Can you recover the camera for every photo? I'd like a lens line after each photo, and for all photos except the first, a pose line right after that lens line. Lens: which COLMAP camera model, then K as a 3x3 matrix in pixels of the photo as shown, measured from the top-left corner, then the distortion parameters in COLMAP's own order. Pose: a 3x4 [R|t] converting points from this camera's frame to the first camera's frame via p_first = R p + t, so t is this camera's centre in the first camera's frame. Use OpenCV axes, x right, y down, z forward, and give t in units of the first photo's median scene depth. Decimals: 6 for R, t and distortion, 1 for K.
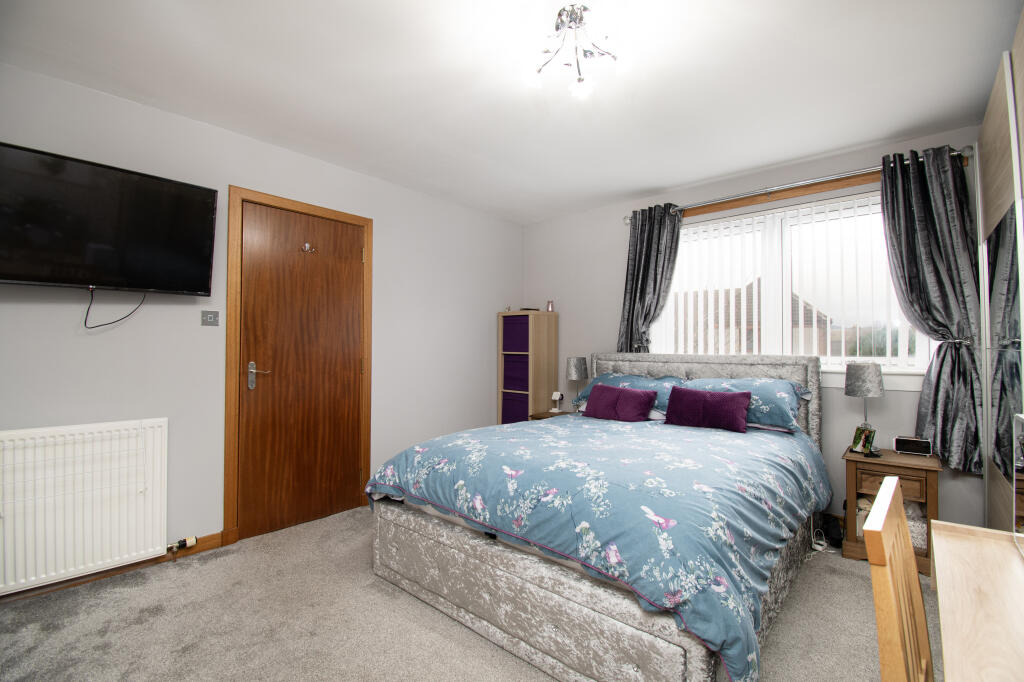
lens RADIAL K [[464.9, 0, 509.9], [0, 464.9, 339.8], [0, 0, 1]] dist [0.009501, -0.002758]
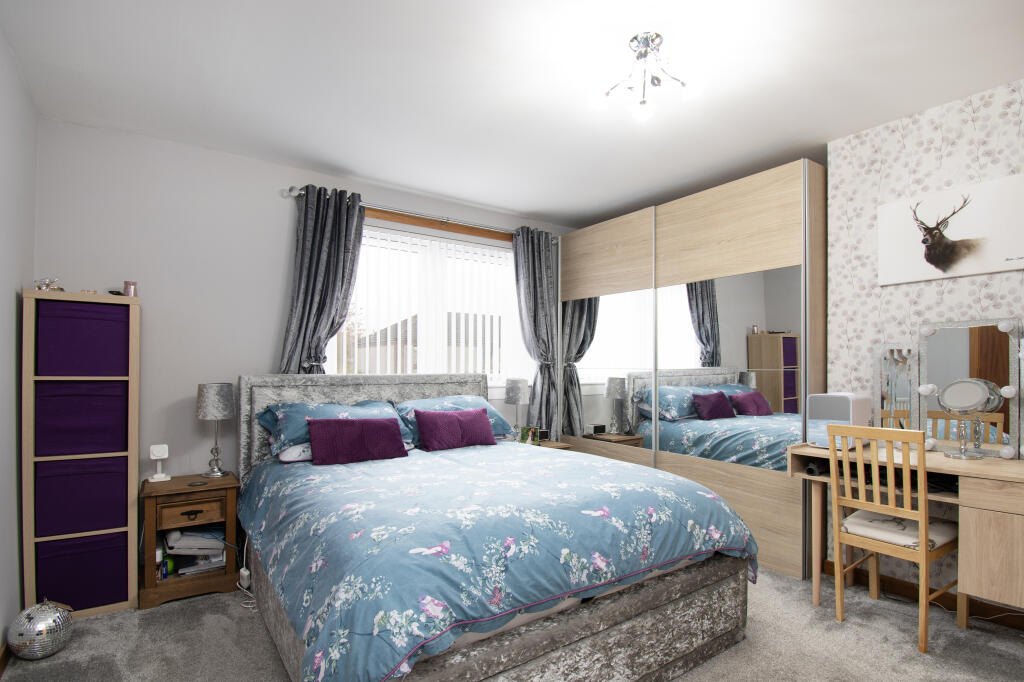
lens RADIAL K [[519.4, 0, 538.4], [0, 519.4, 370.7], [0, 0, 1]] dist [-0.007372, -0.001133]
pose [[0.194483, -0.005955, 0.980888, -0.608164], [-0.015514, 0.999838, 0.009146, 0.011189], [-0.980783, -0.016996, 0.194359, 0.594527]]
